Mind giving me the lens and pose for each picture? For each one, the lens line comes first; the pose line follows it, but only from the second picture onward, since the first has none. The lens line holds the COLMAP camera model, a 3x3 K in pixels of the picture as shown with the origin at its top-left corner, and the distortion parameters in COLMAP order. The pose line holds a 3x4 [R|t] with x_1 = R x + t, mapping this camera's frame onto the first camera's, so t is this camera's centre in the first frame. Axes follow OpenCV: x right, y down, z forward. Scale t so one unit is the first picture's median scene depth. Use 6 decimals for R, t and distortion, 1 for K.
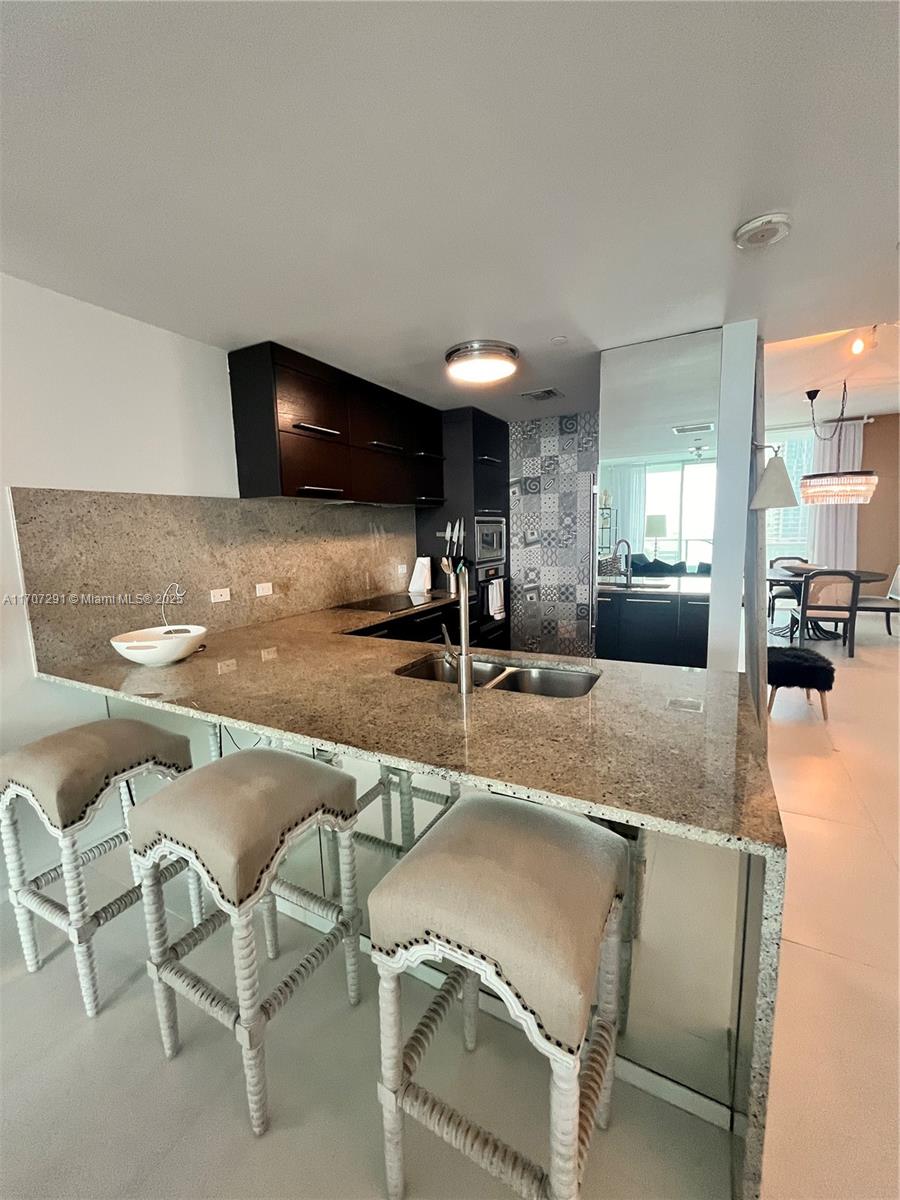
lens RADIAL K [[483.6, 0, 450.0], [0, 483.6, 600.0], [0, 0, 1]] dist [-0.000793, 0.000315]
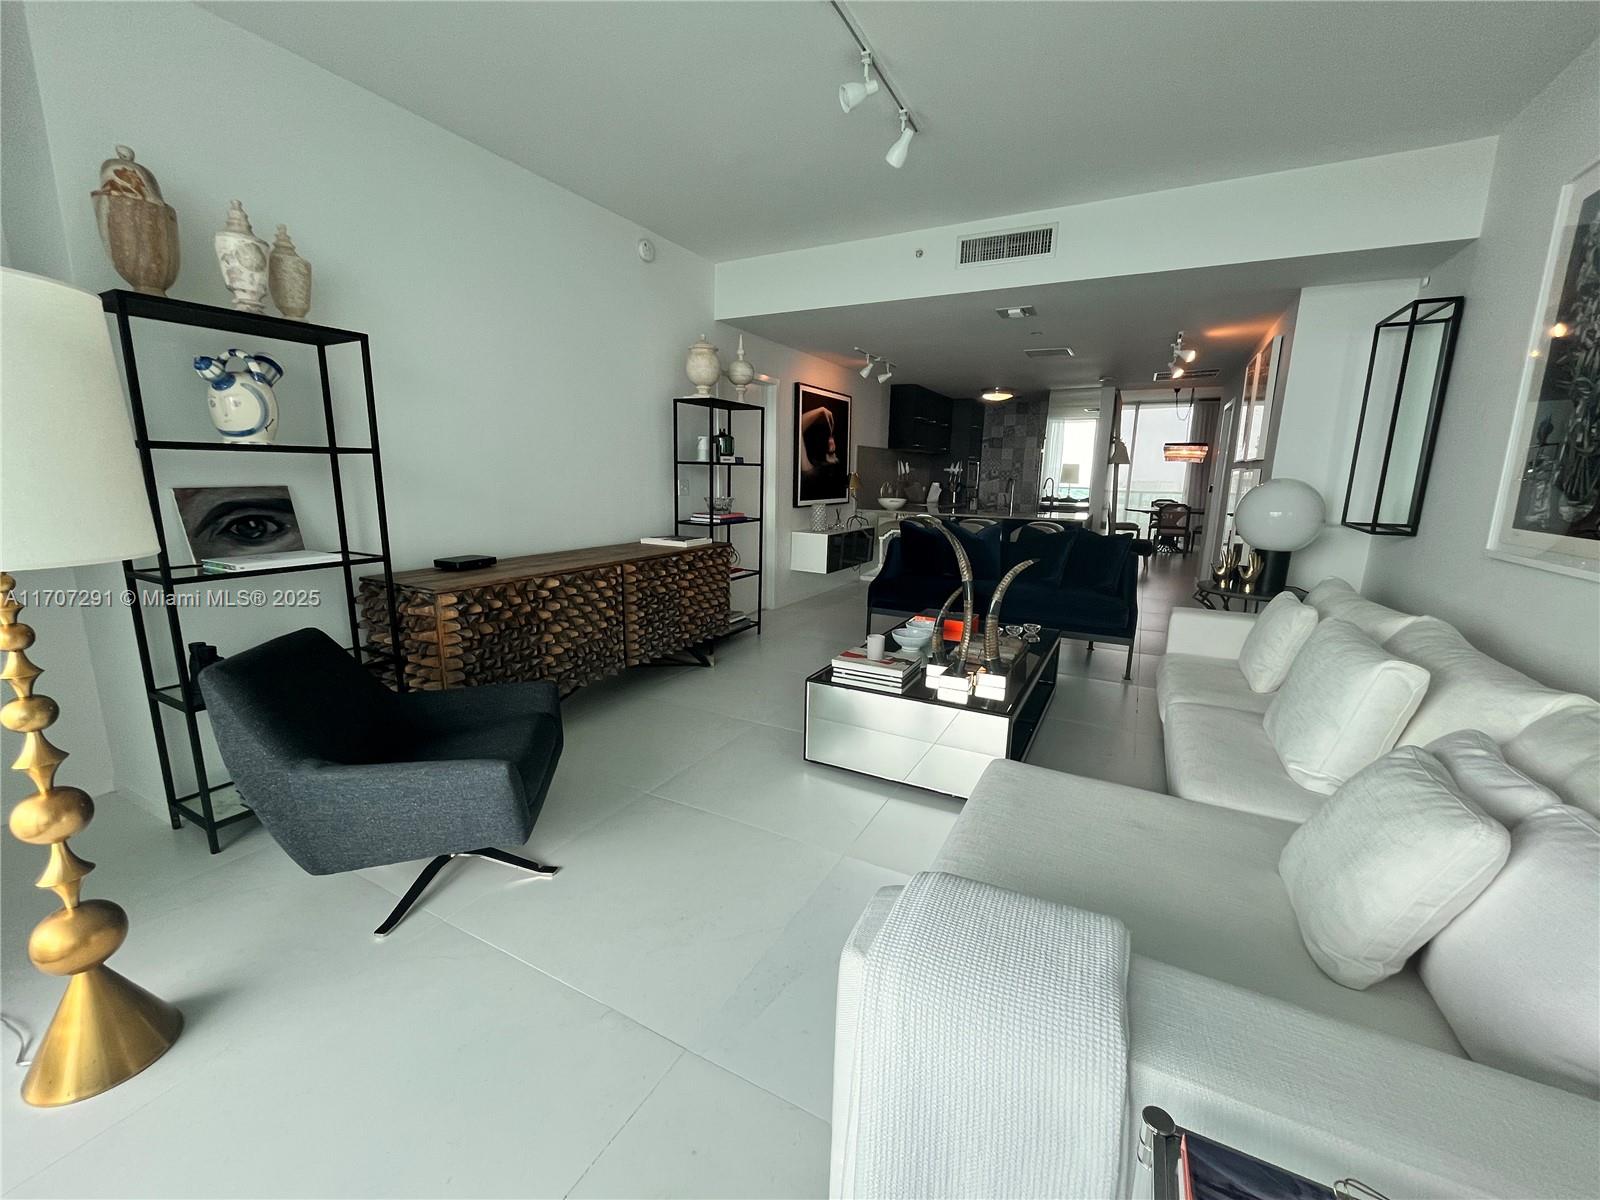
lens RADIAL K [[644.8, 0, 795.7], [0, 644.8, 599.7], [0, 0, 1]] dist [-0.000793, 0.000315]
pose [[0.998923, 0.043896, 0.015010, -0.732702], [-0.044608, 0.997702, 0.050989, 0.303142], [-0.012737, -0.051603, 0.998586, -1.700452]]
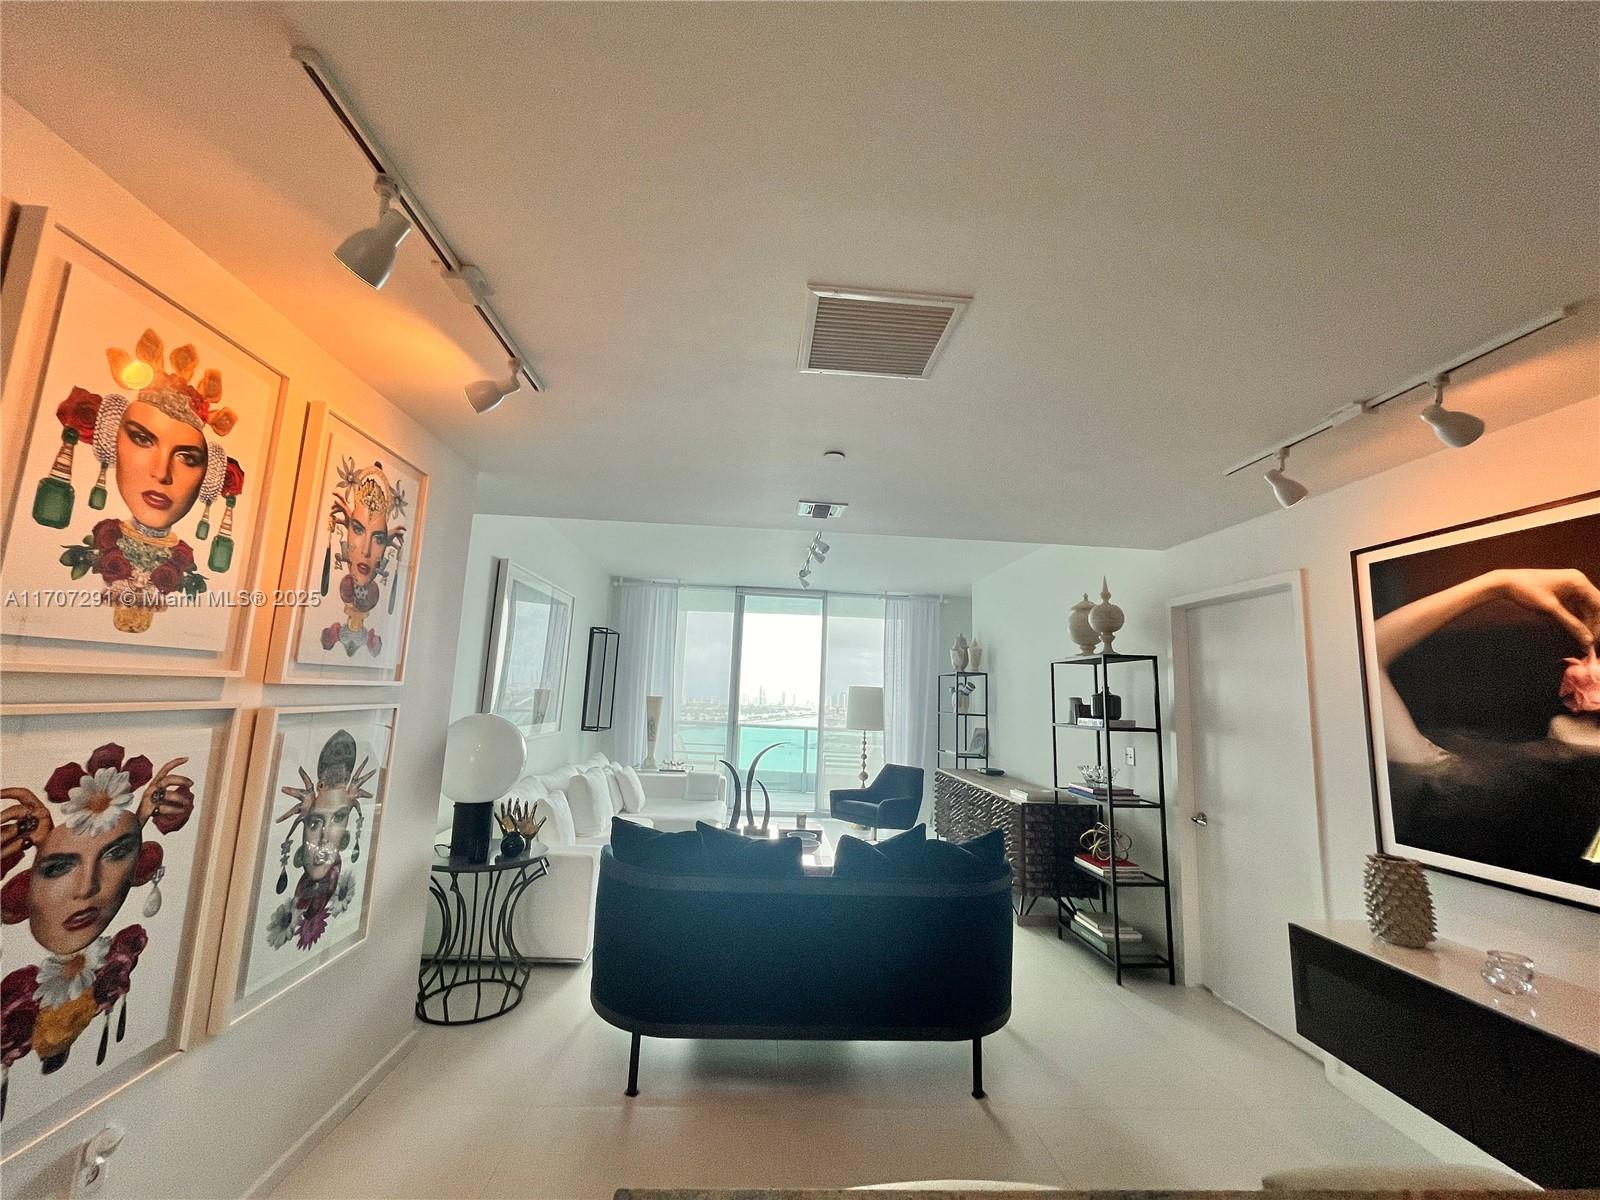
lens RADIAL K [[644.8, 0, 795.7], [0, 644.8, 599.7], [0, 0, 1]] dist [-0.000793, 0.000315]
pose [[-0.854817, -0.081644, -0.512467, 0.240901], [-0.089396, 0.995950, -0.009555, -0.088075], [0.511172, 0.037645, -0.858654, 0.443769]]
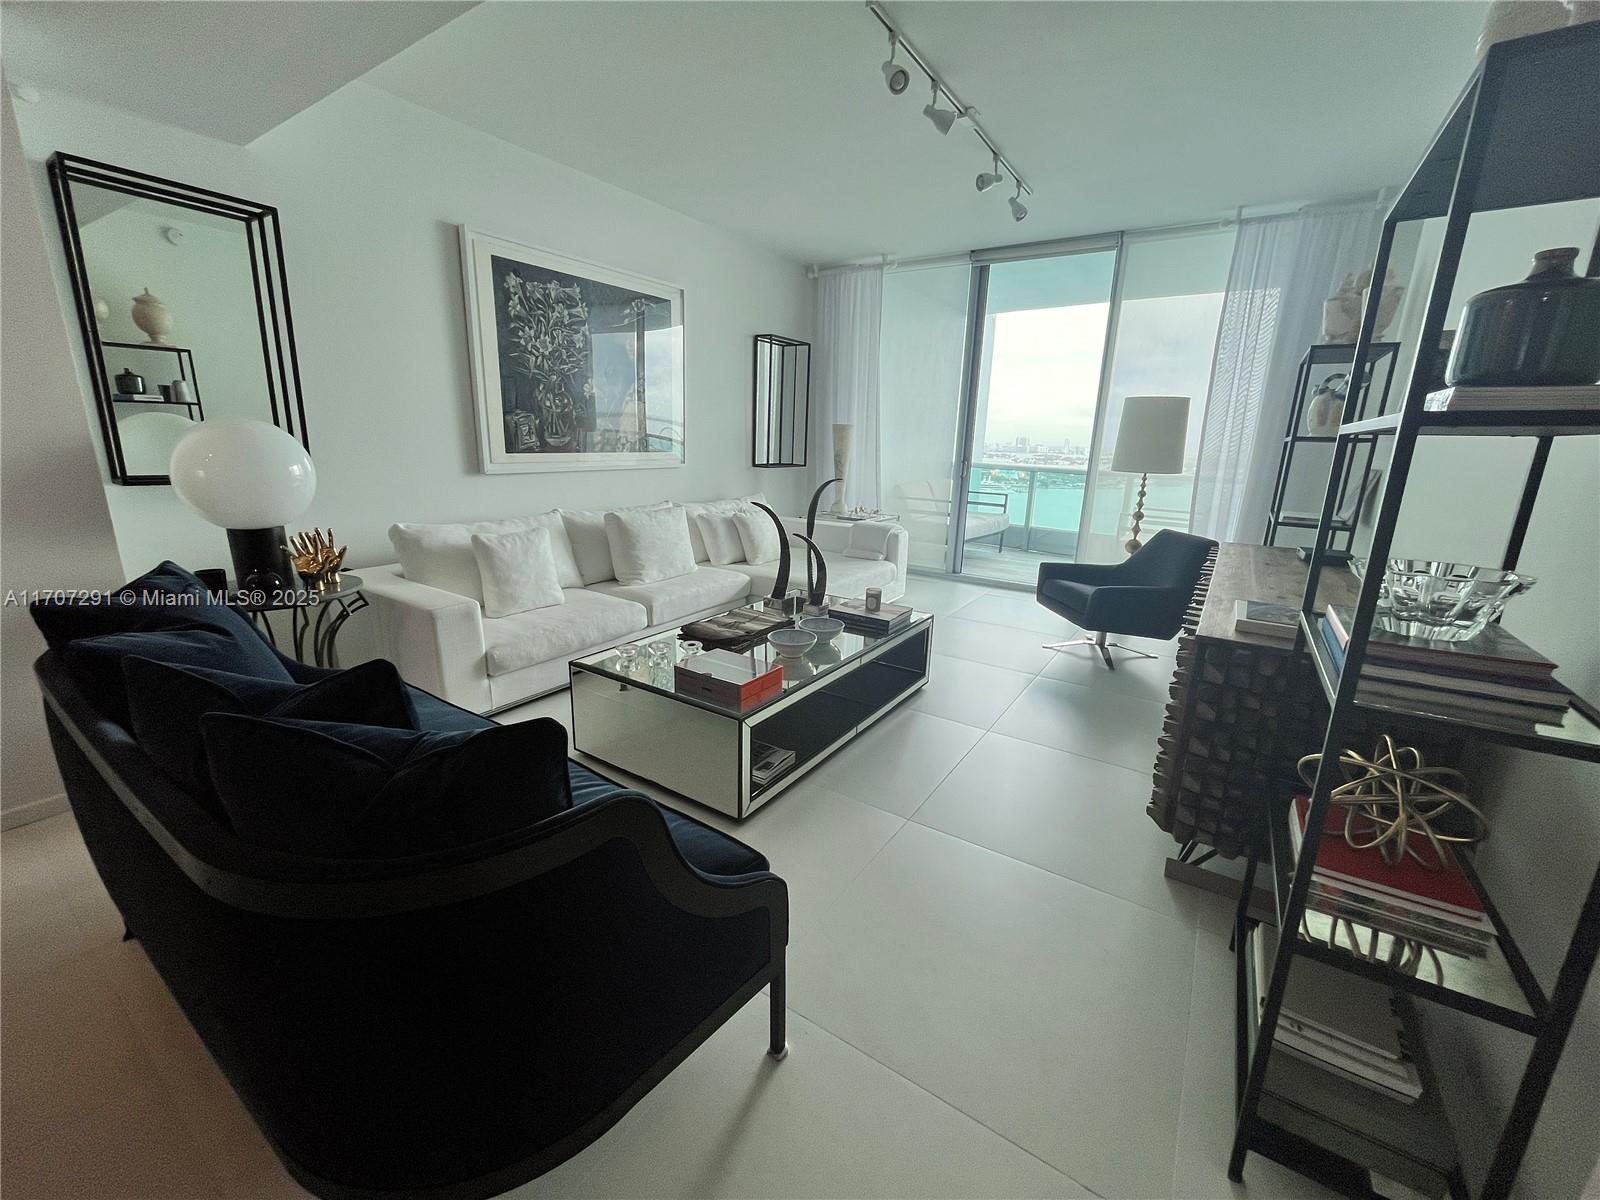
lens RADIAL K [[644.8, 0, 795.7], [0, 644.8, 599.7], [0, 0, 1]] dist [-0.000793, 0.000315]
pose [[-0.995142, -0.020184, 0.096363, -0.585477], [0.018113, 0.924520, 0.380702, 0.045585], [-0.096773, 0.380598, -0.919663, 0.056465]]
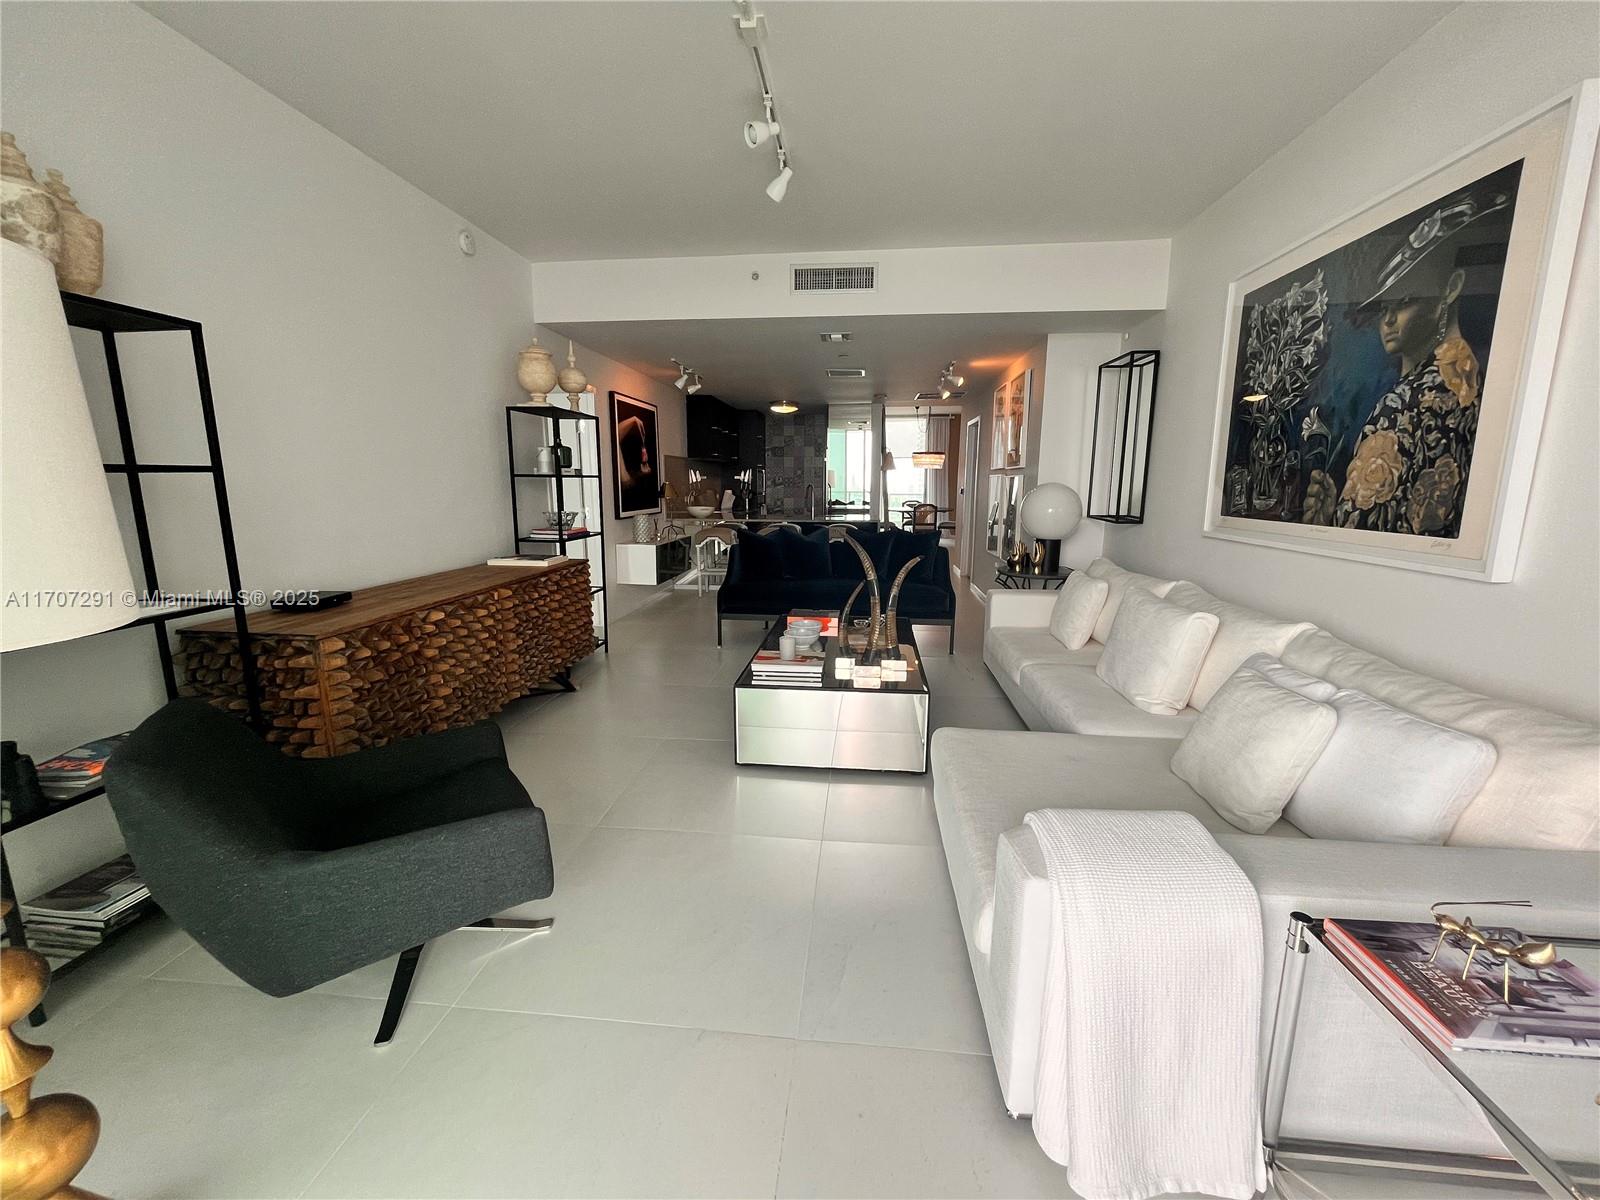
lens RADIAL K [[644.8, 0, 795.7], [0, 644.8, 599.7], [0, 0, 1]] dist [-0.000793, 0.000315]
pose [[0.925507, -0.038235, 0.376794, -0.946515], [0.026069, 0.998963, 0.037339, 0.303383], [-0.377831, -0.024735, 0.925544, -1.695858]]
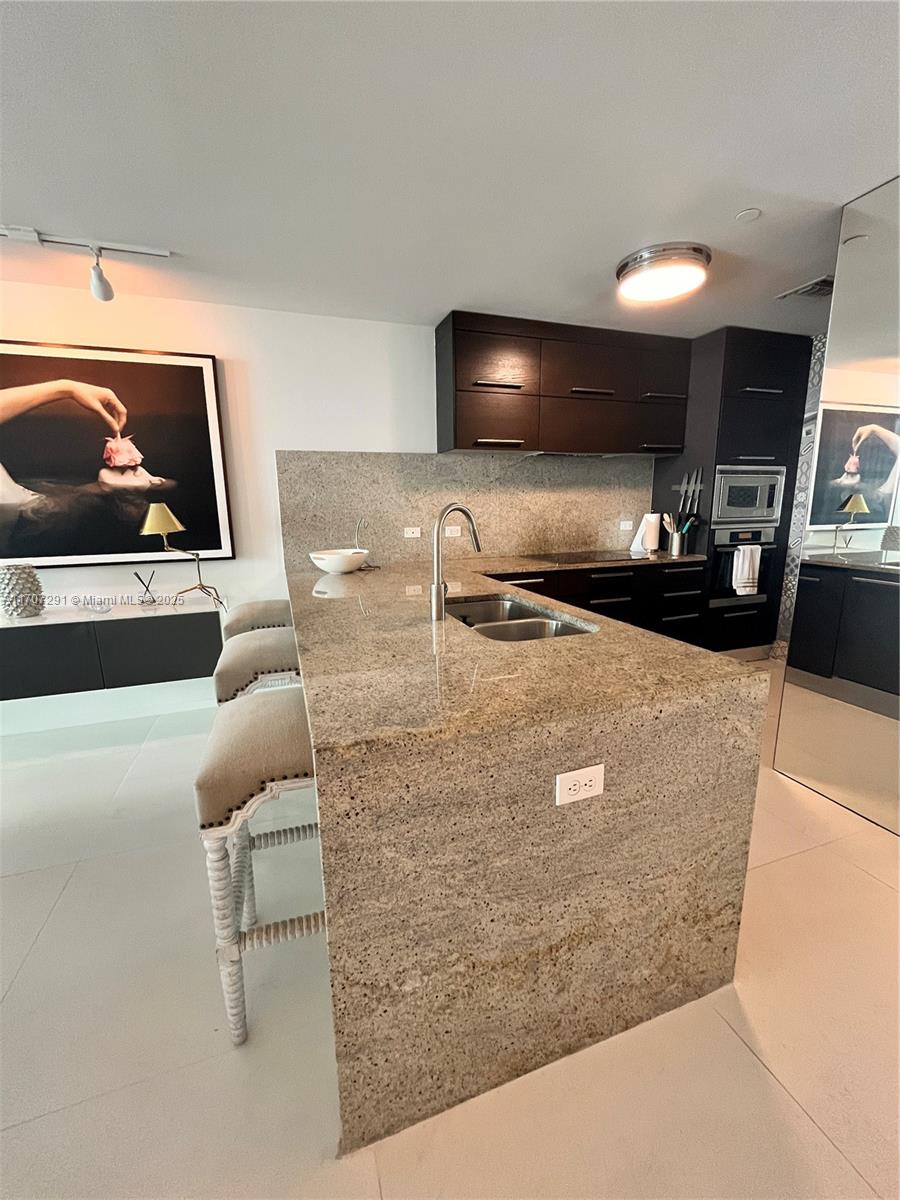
lens RADIAL K [[483.6, 0, 450.0], [0, 483.6, 600.0], [0, 0, 1]] dist [-0.000793, 0.000315]
pose [[0.739125, 0.149500, -0.656768, 0.357273], [-0.101987, 0.988655, 0.110271, 0.012120], [0.665802, -0.014522, 0.745987, 0.099588]]
